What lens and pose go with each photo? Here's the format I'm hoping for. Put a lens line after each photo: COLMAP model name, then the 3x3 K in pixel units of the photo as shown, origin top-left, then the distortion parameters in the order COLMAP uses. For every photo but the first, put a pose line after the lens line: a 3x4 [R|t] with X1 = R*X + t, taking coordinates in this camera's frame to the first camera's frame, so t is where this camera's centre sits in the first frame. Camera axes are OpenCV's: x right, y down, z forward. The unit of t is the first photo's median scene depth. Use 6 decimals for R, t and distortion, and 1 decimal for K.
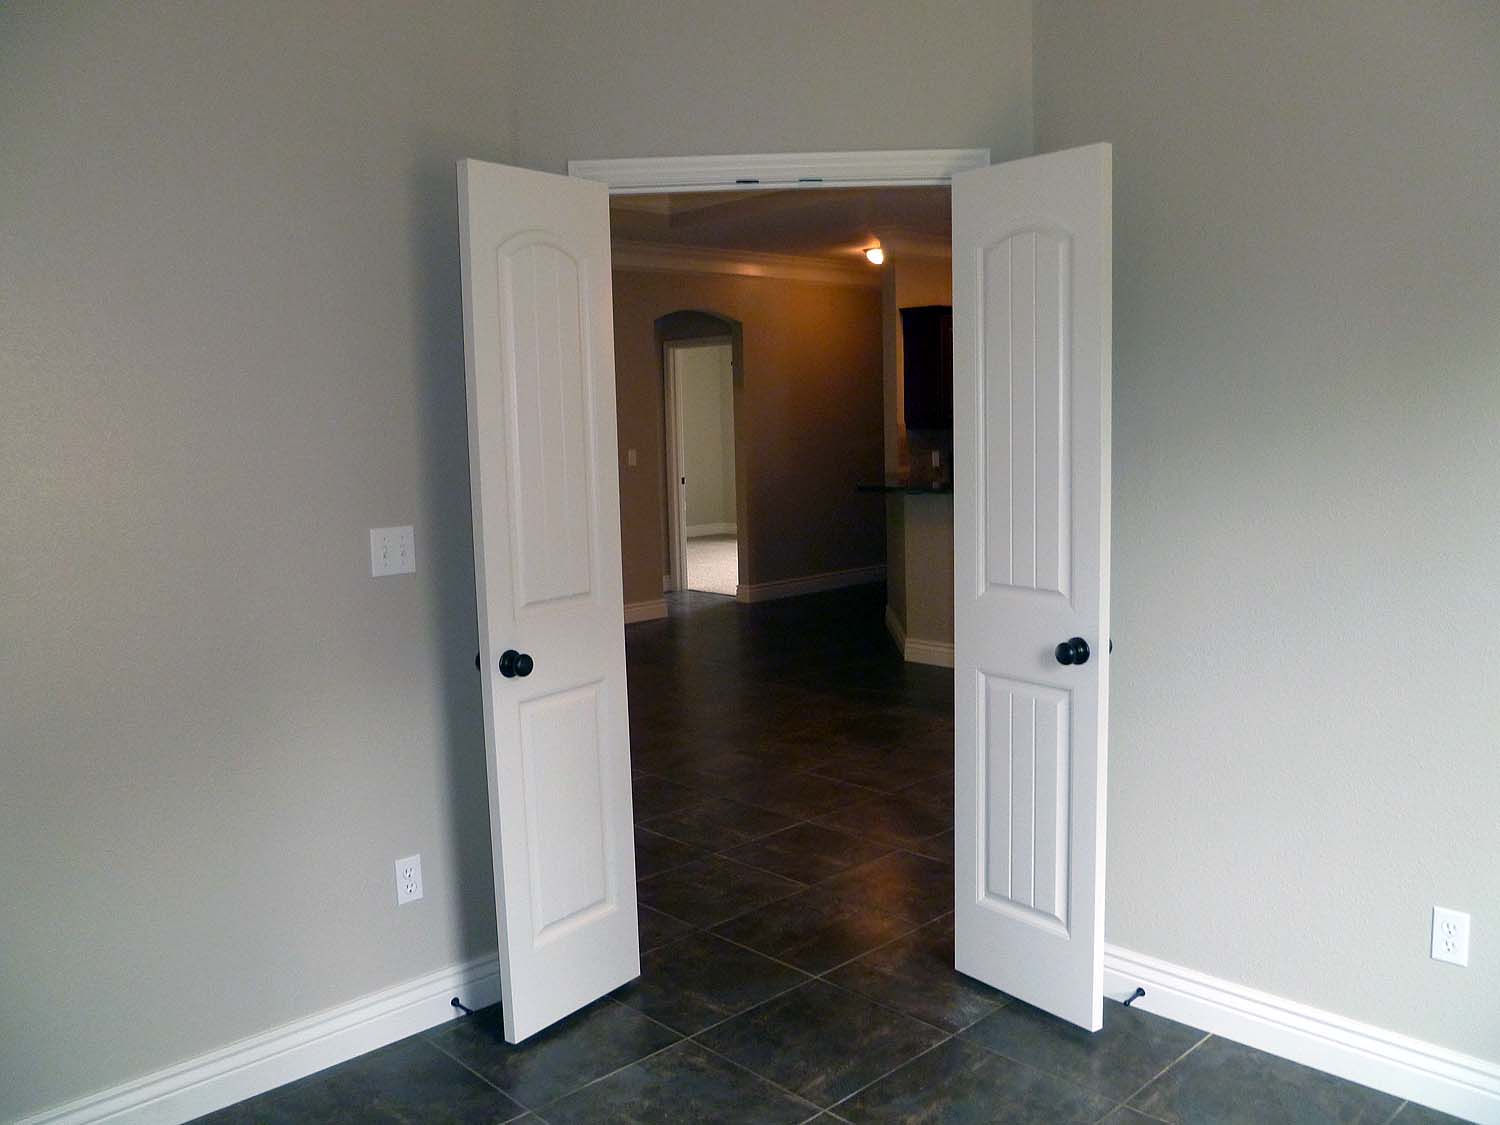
lens RADIAL K [[1245.6, 0, 751.3], [0, 1245.6, 562.0], [0, 0, 1]] dist [-0.086483, 0.028338]
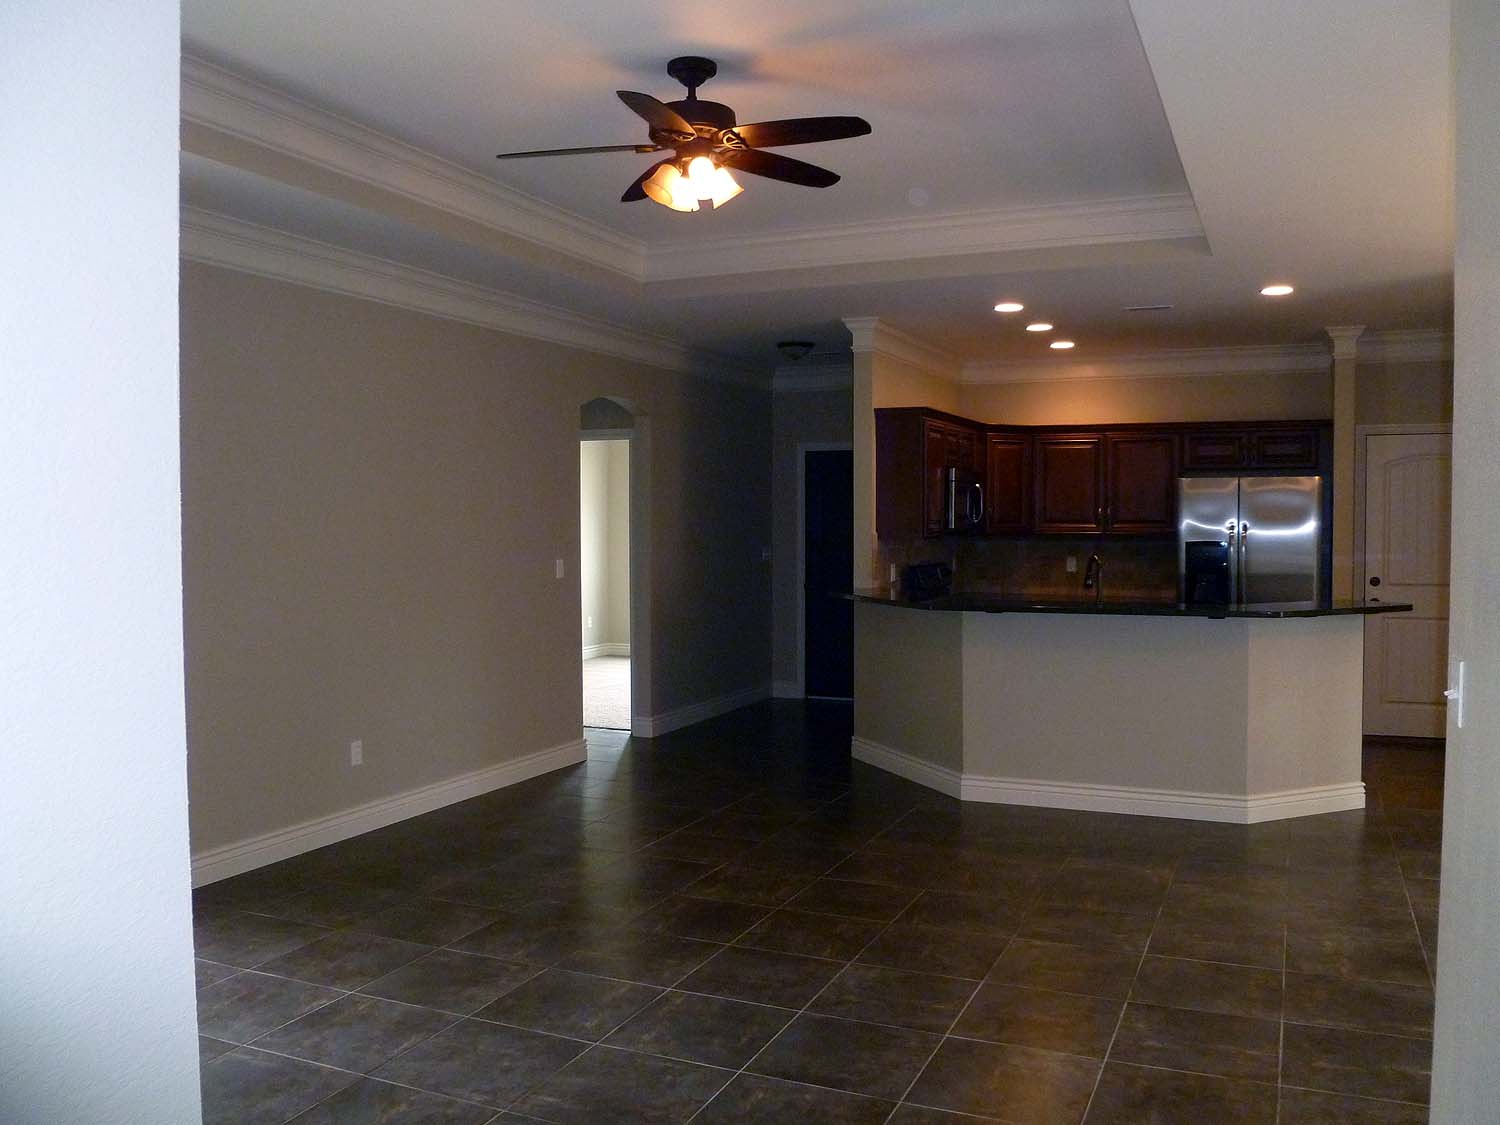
lens RADIAL K [[1245.6, 0, 748.0], [0, 1245.6, 562.1], [0, 0, 1]] dist [-0.086483, 0.028338]
pose [[0.925090, 0.015746, 0.379421, -0.308349], [0.017670, 0.996273, -0.084428, -0.015646], [-0.379336, 0.084808, 0.921364, 0.197241]]
